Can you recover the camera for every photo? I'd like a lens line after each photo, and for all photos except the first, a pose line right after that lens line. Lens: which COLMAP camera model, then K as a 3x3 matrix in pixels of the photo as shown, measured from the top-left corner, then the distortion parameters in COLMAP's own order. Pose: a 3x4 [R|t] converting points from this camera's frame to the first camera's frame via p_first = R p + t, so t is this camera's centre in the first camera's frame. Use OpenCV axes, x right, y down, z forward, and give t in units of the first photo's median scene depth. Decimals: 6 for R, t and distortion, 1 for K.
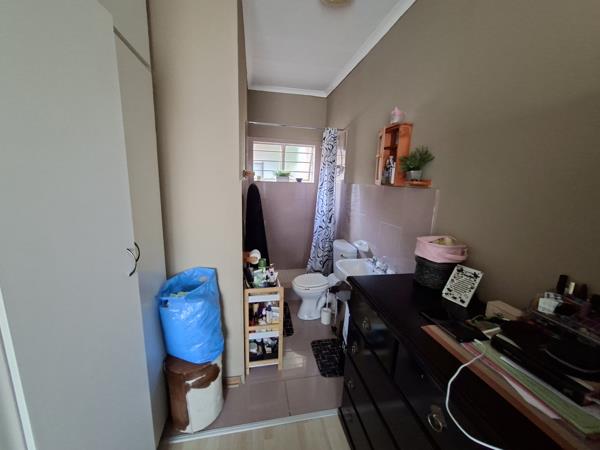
lens RADIAL K [[235.9, 0, 301.7], [0, 235.9, 223.3], [0, 0, 1]] dist [-0.002053, 0.000322]
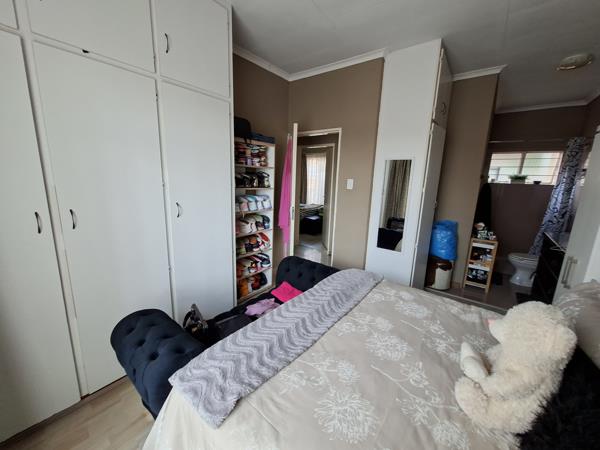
lens RADIAL K [[235.9, 0, 301.7], [0, 235.9, 223.3], [0, 0, 1]] dist [-0.002053, 0.000322]
pose [[0.654274, 0.135345, -0.744048, 0.150706], [-0.150828, 0.987443, 0.046990, 0.165423], [0.741065, 0.081479, 0.666471, -0.744738]]
